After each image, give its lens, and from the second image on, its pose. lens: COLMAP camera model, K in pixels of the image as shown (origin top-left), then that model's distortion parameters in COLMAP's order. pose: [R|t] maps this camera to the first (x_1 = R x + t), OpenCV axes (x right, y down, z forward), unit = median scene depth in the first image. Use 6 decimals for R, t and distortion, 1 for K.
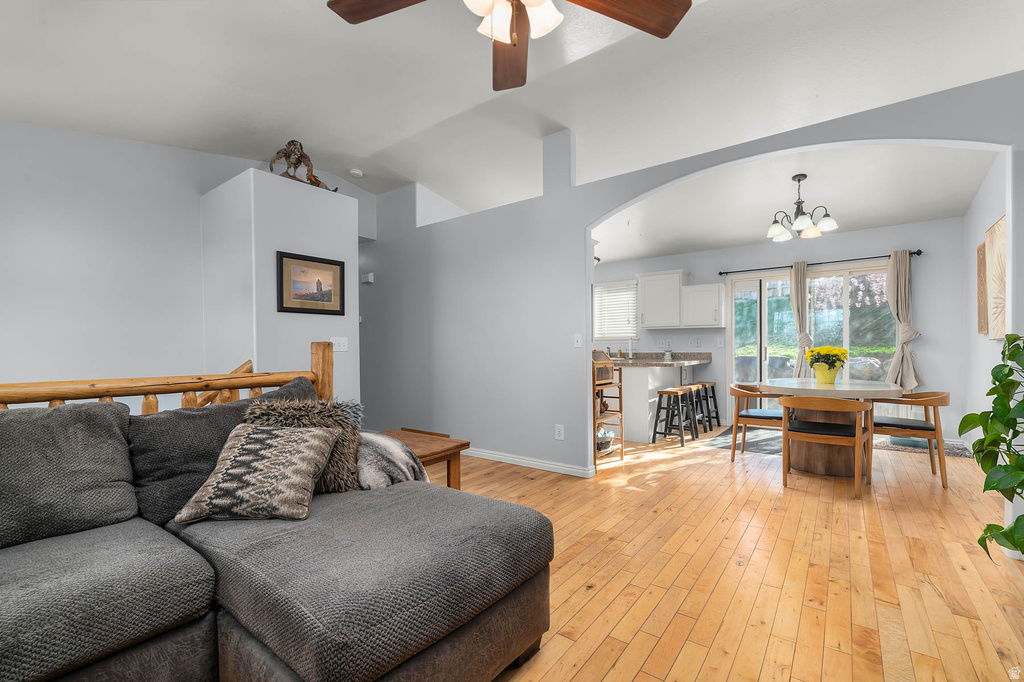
lens RADIAL K [[439.2, 0, 519.4], [0, 439.2, 351.2], [0, 0, 1]] dist [-0.000049, 0.000230]
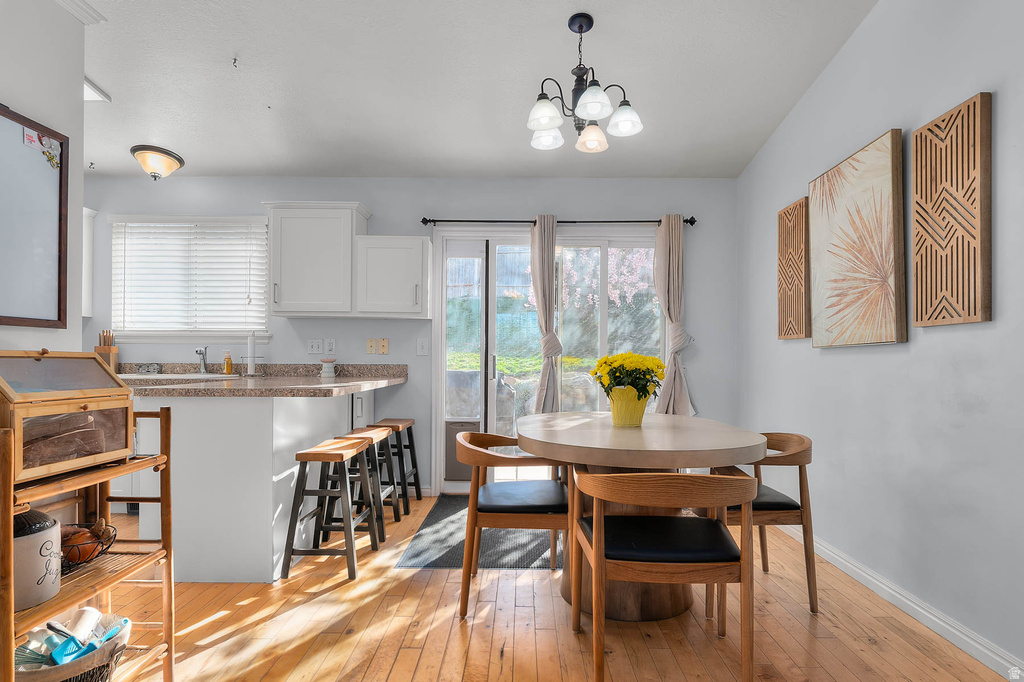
lens RADIAL K [[561.8, 0, 519.5], [0, 561.8, 359.7], [0, 0, 1]] dist [0.004984, -0.000924]
pose [[0.805215, 0.012606, 0.592849, 0.154770], [-0.008946, 0.999918, -0.009111, 0.002826], [-0.592916, 0.002033, 0.805262, 0.407201]]
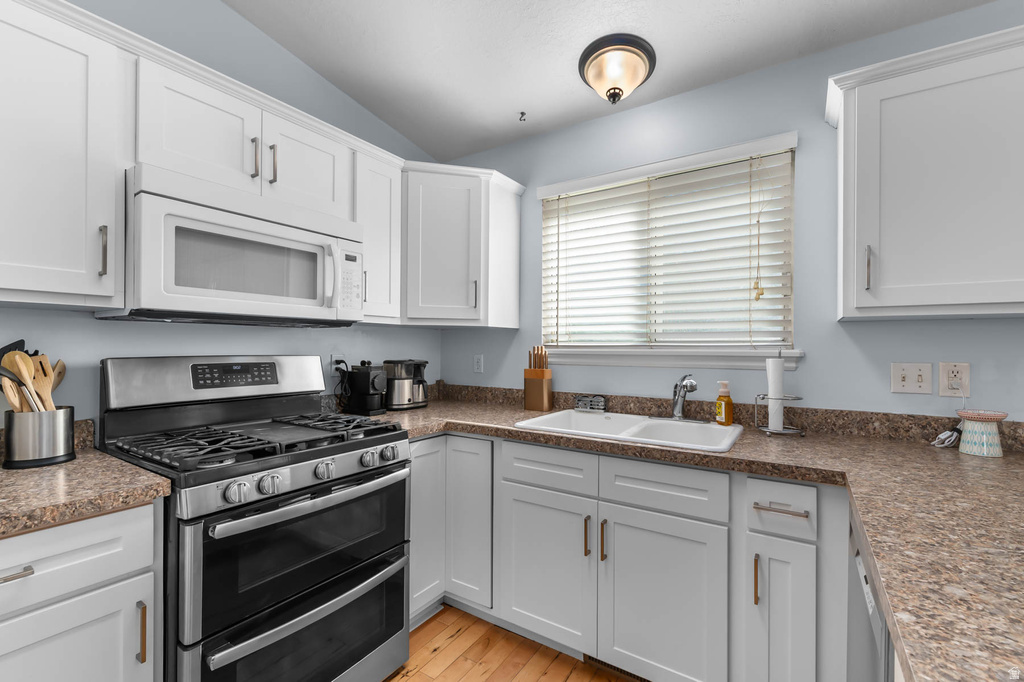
lens RADIAL K [[439.2, 0, 514.4], [0, 439.2, 342.2], [0, 0, 1]] dist [-0.000049, 0.000230]
pose [[0.998803, 0.002011, 0.048879, 0.109317], [-0.001904, 0.999996, -0.002221, -0.045127], [-0.048883, 0.002125, 0.998802, 0.950175]]
